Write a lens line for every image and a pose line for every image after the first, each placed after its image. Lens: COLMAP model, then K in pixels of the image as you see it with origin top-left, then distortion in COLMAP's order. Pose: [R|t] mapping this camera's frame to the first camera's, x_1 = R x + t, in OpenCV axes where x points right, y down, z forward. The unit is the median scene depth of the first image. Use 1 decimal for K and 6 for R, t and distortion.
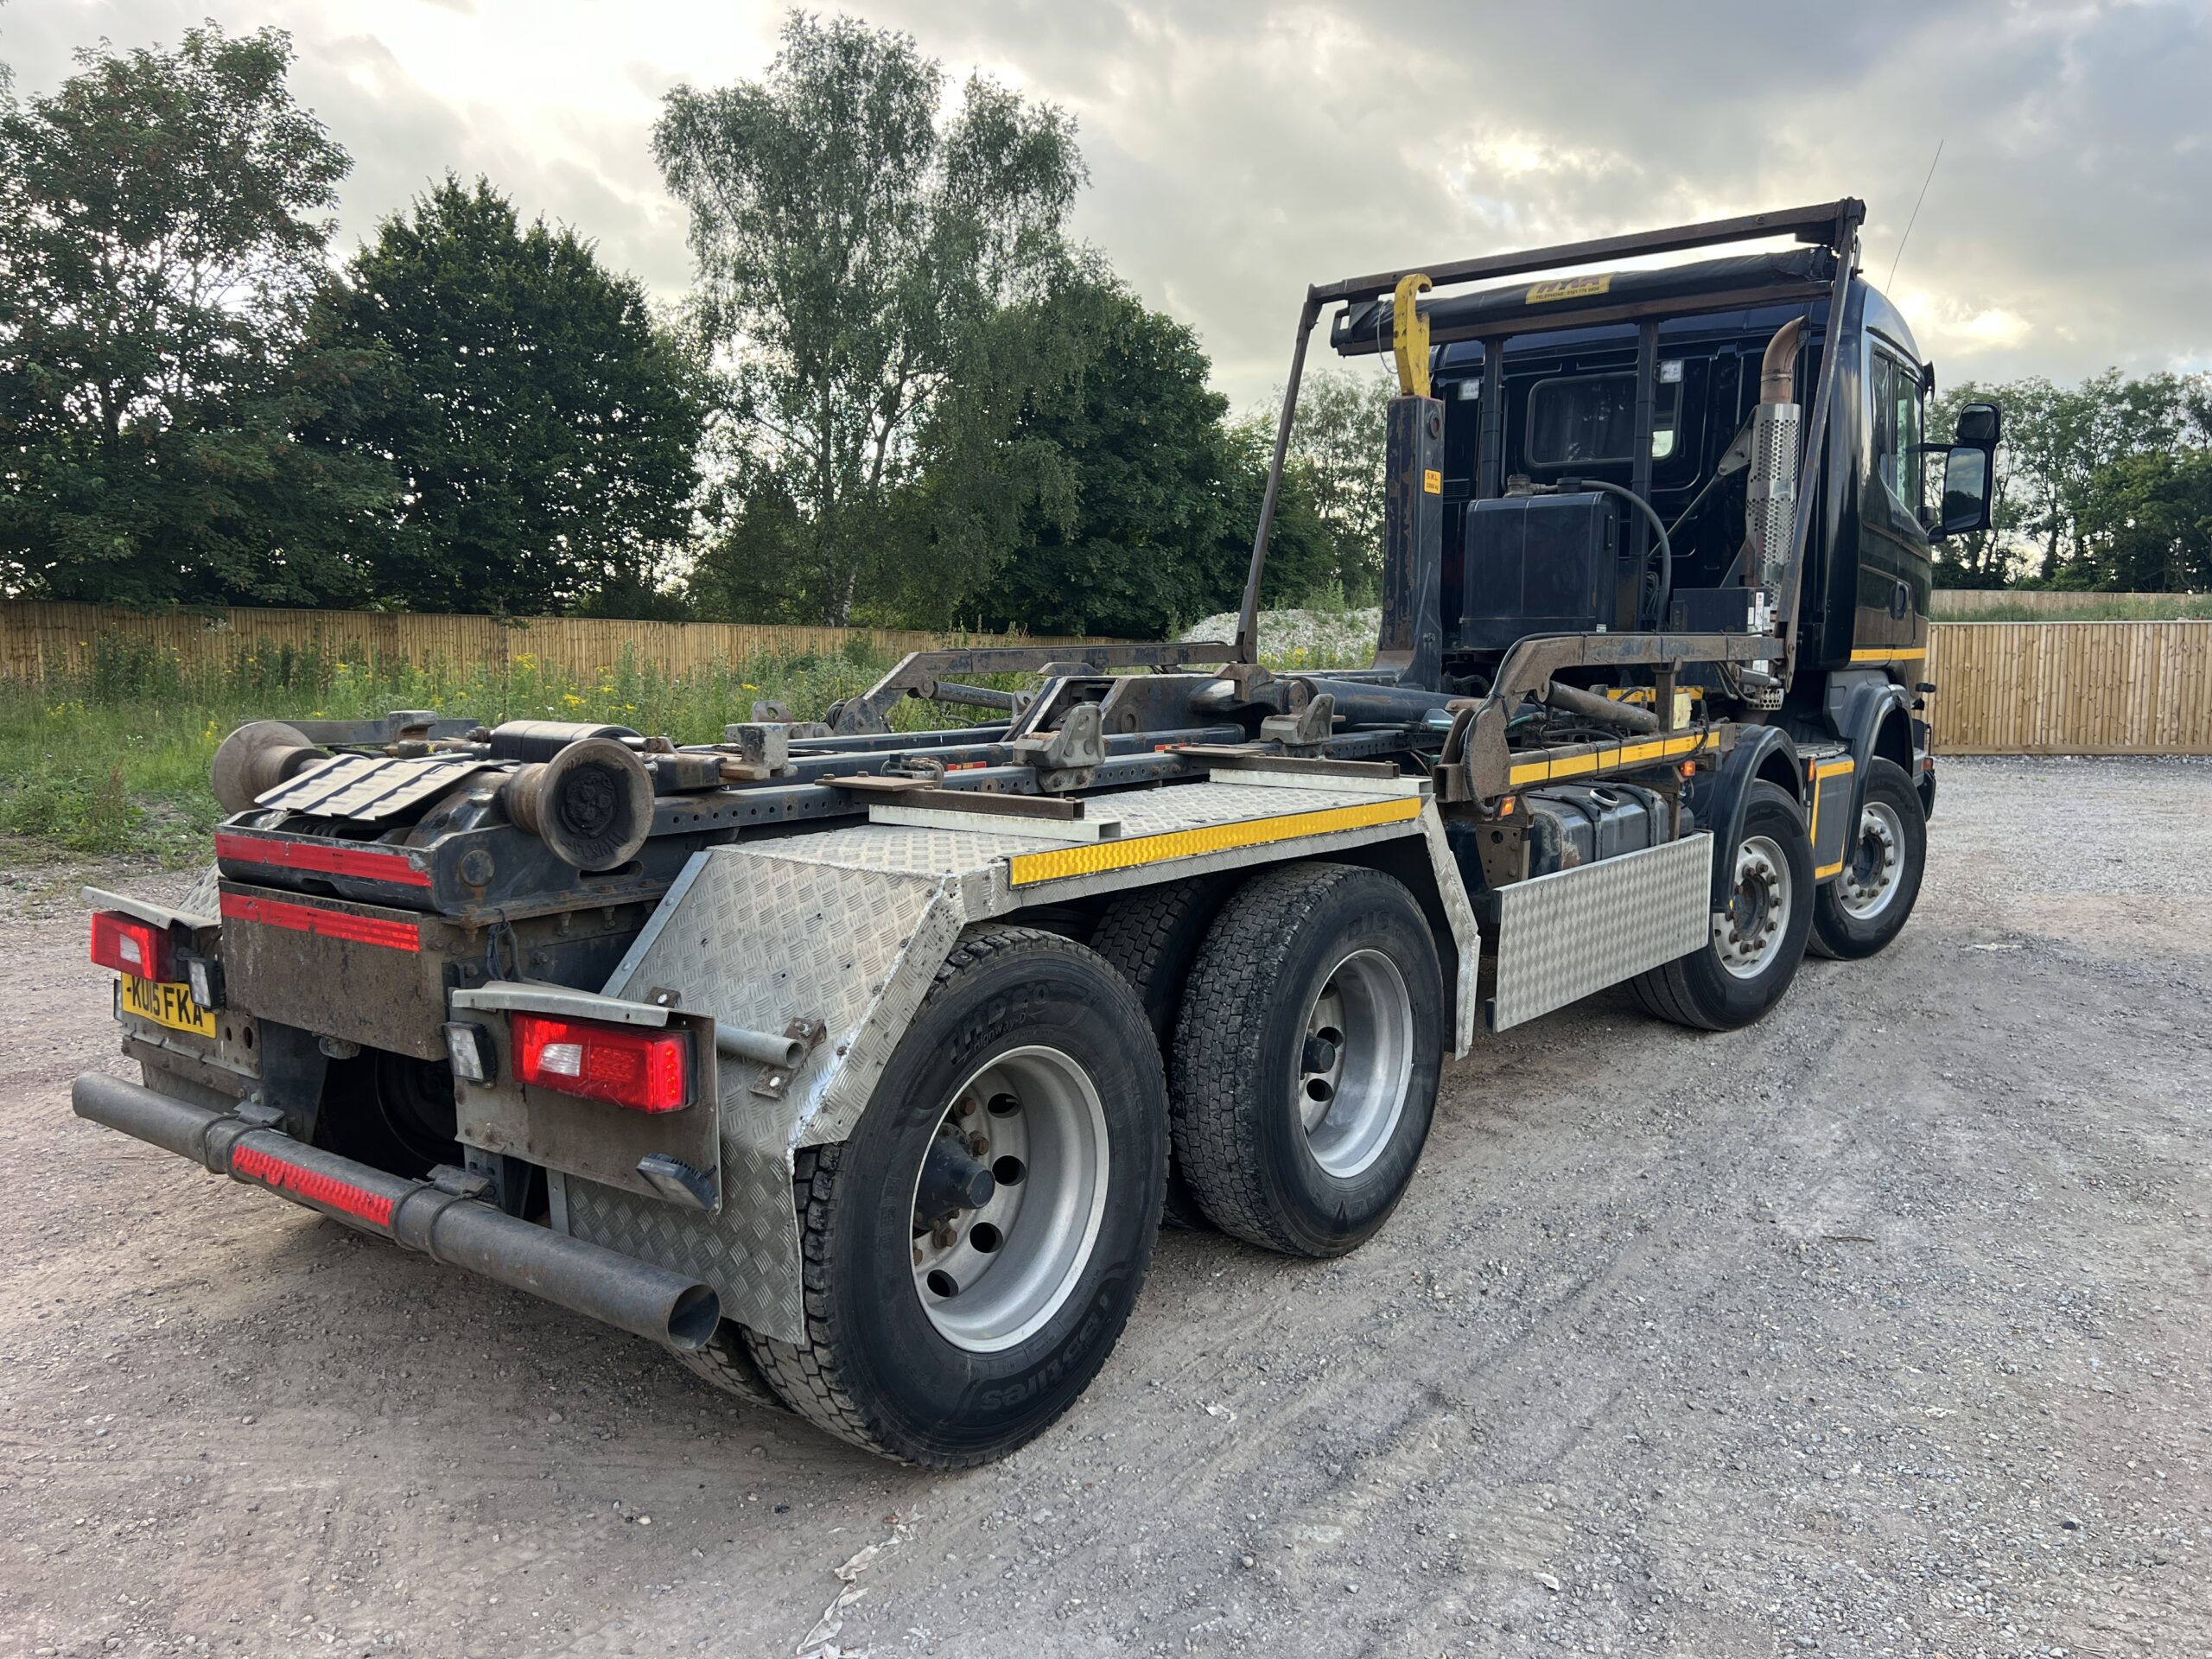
lens RADIAL K [[1682.8, 0, 1111.4], [0, 1682.8, 840.9], [0, 0, 1]] dist [0.088796, -0.096102]
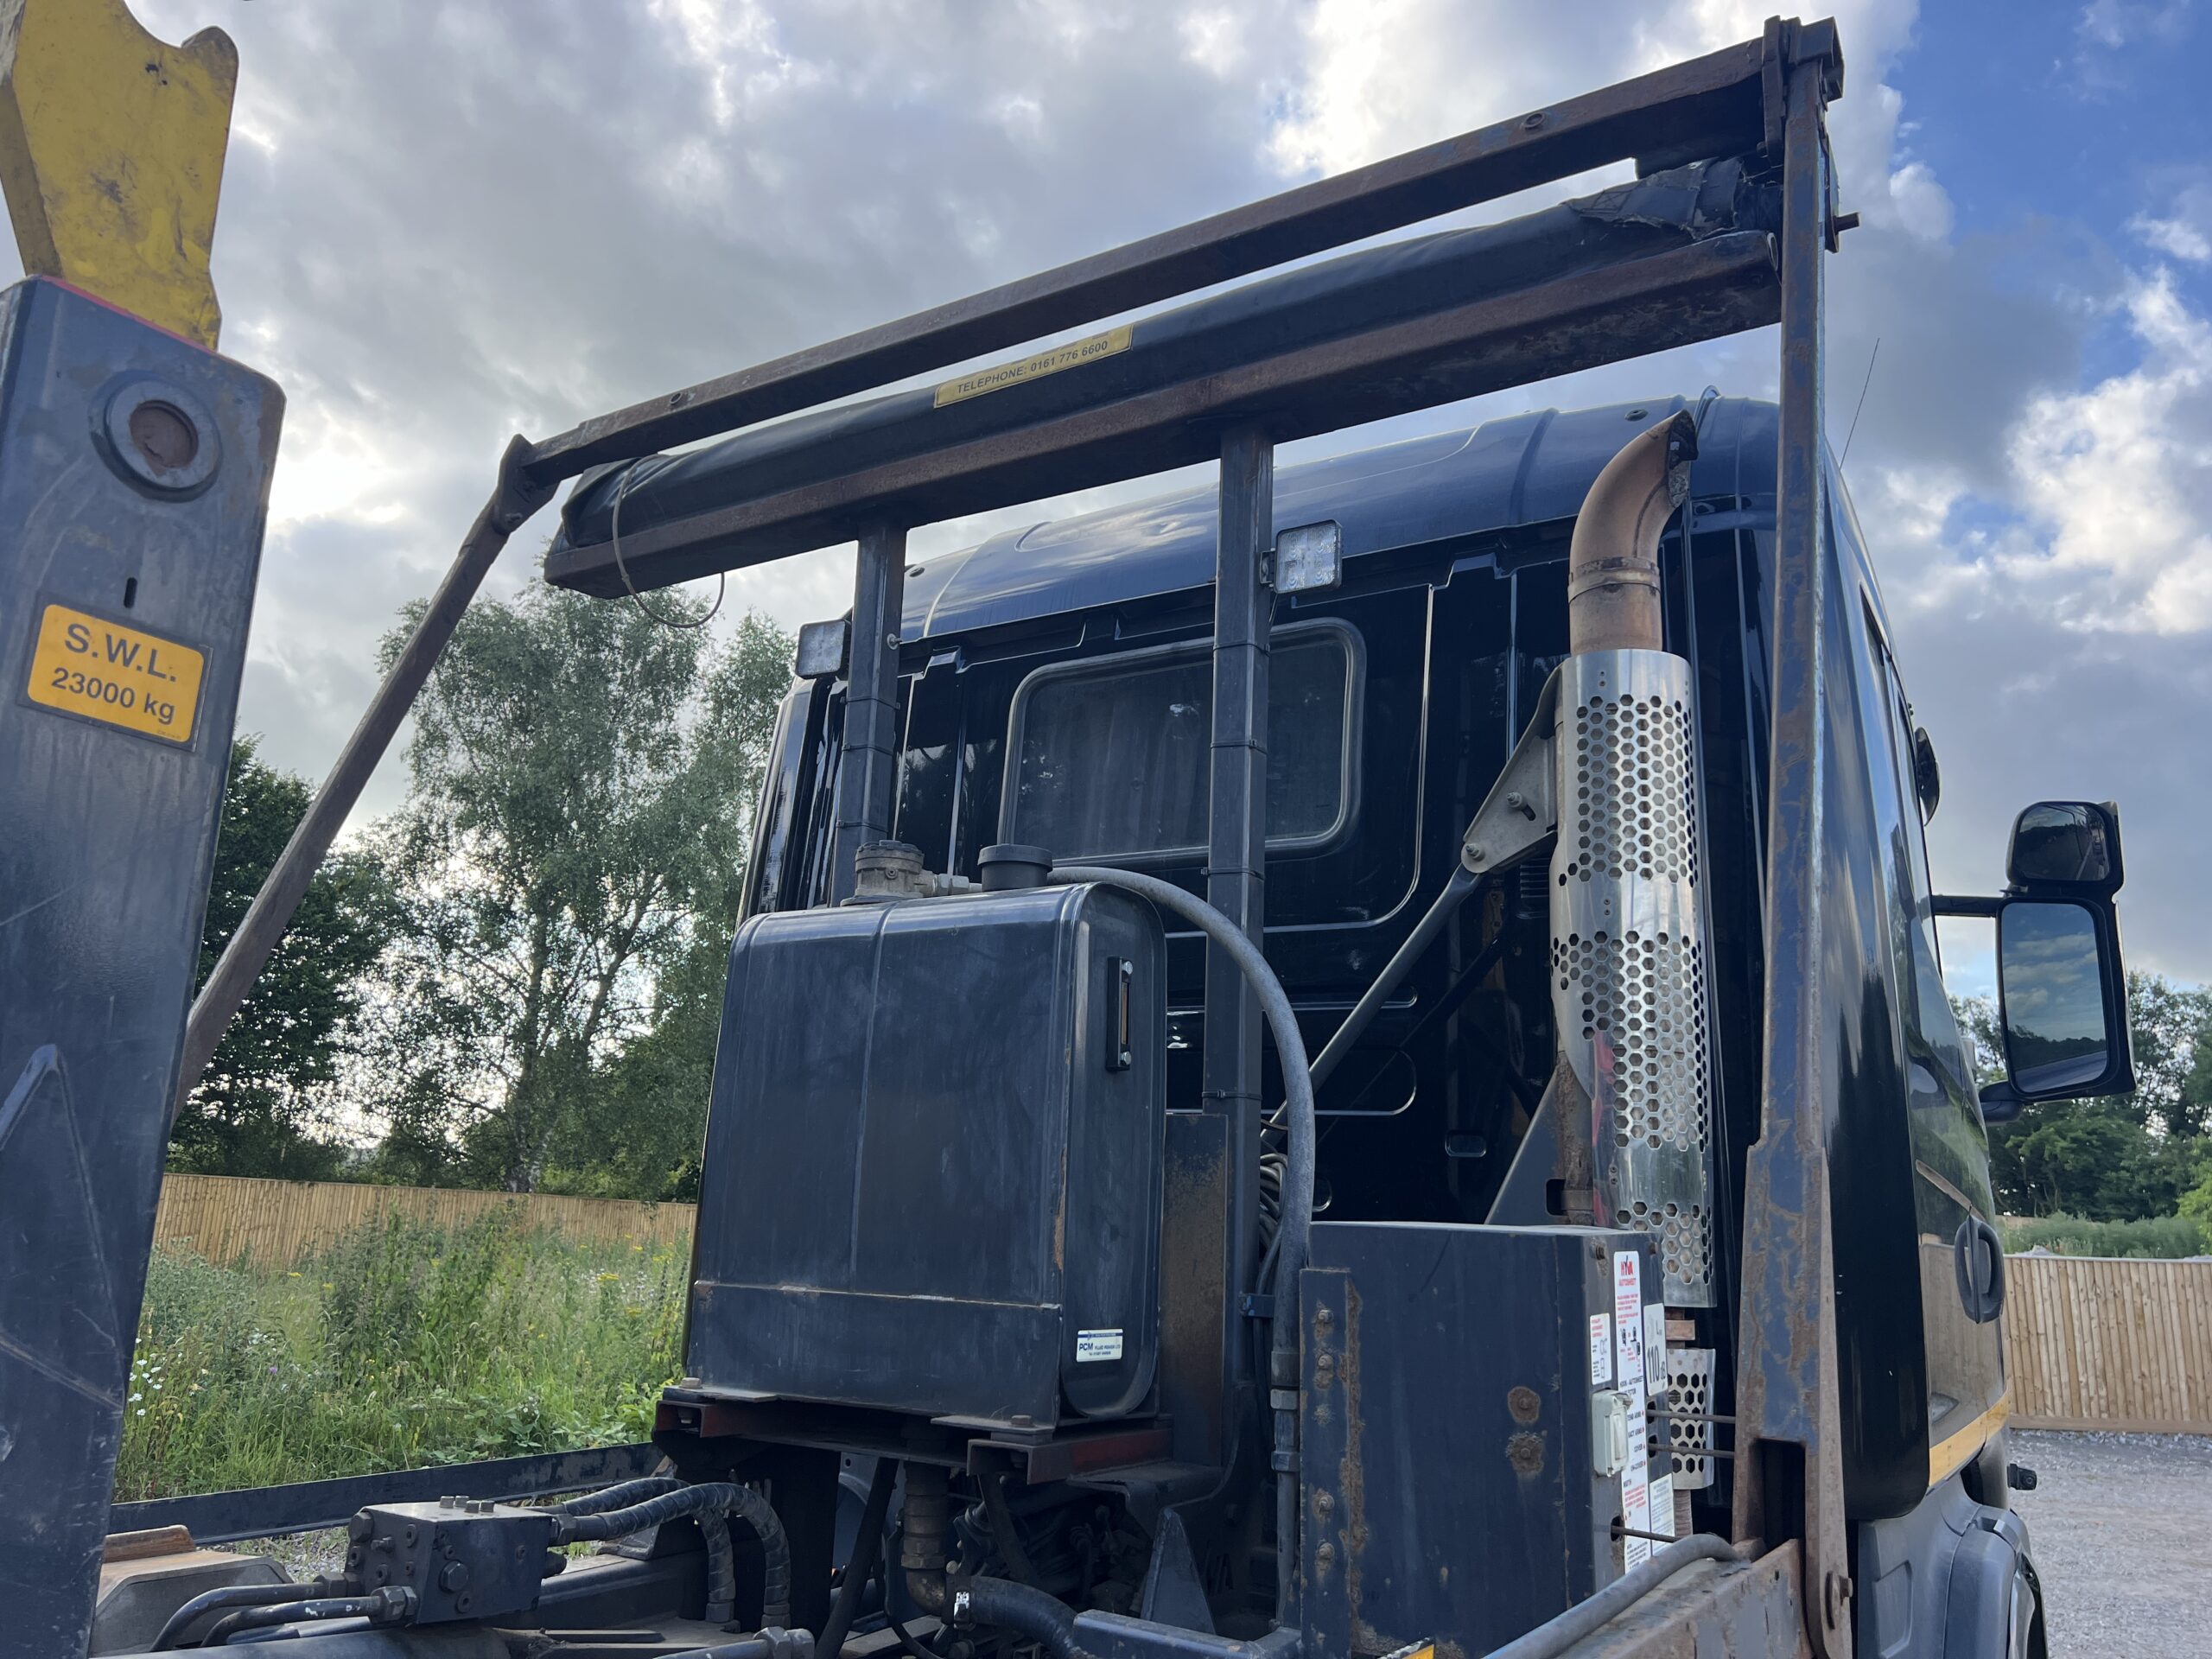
lens RADIAL K [[1682.8, 0, 1111.4], [0, 1682.8, 840.9], [0, 0, 1]] dist [0.088796, -0.096102]
pose [[0.994639, 0.056204, 0.086796, 0.050223], [-0.024481, 0.943514, -0.330428, -0.021319], [-0.100464, 0.326532, 0.939832, 0.134879]]
